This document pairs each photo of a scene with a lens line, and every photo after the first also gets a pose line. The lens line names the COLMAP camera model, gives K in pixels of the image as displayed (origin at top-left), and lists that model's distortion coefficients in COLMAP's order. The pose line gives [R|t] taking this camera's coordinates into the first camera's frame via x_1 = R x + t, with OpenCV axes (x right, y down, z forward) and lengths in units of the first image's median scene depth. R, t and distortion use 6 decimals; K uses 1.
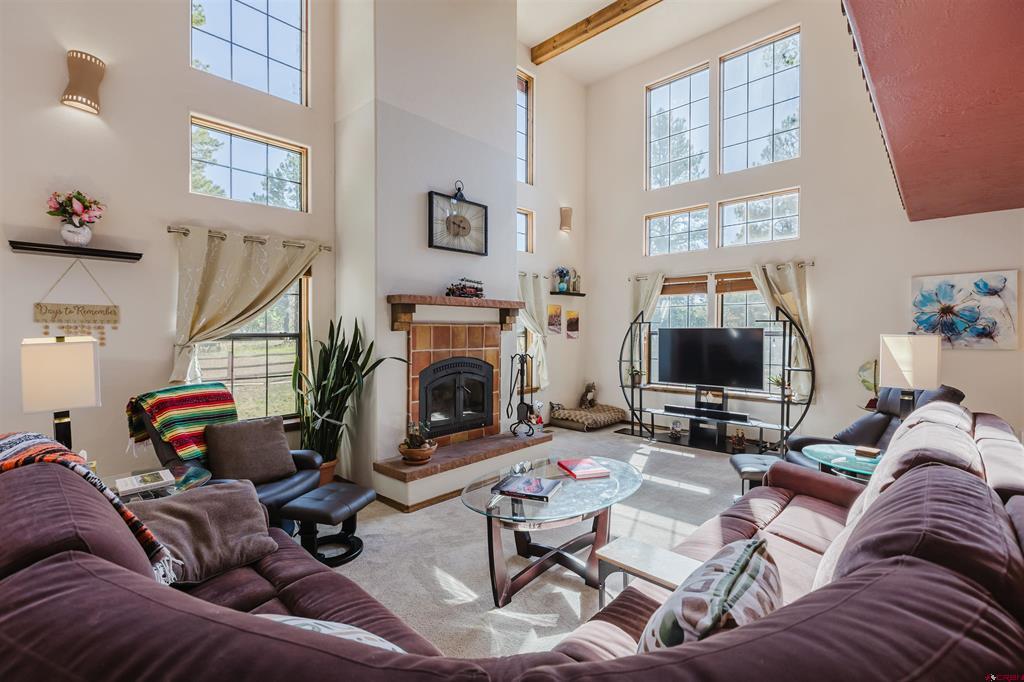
lens RADIAL K [[461.8, 0, 504.0], [0, 461.8, 332.4], [0, 0, 1]] dist [0.008008, -0.000718]
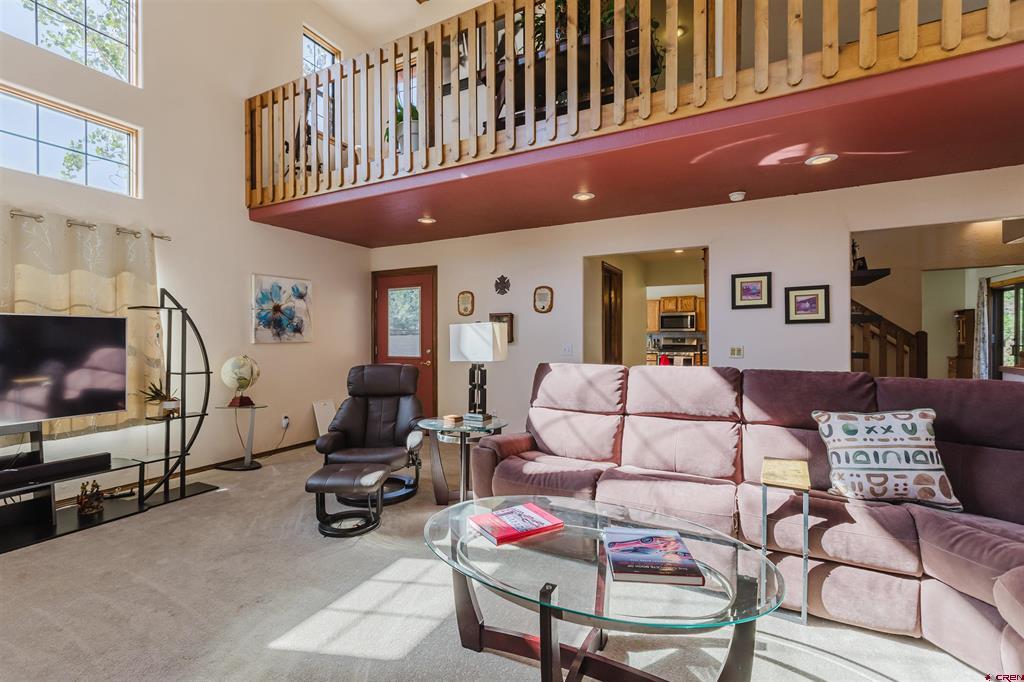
lens RADIAL K [[461.8, 0, 506.6], [0, 461.8, 337.9], [0, 0, 1]] dist [0.008008, -0.000718]
pose [[-0.266225, 0.003205, 0.963906, -0.269774], [0.007562, 0.999971, -0.001237, 0.028525], [-0.963881, 0.006960, -0.266241, 0.742820]]
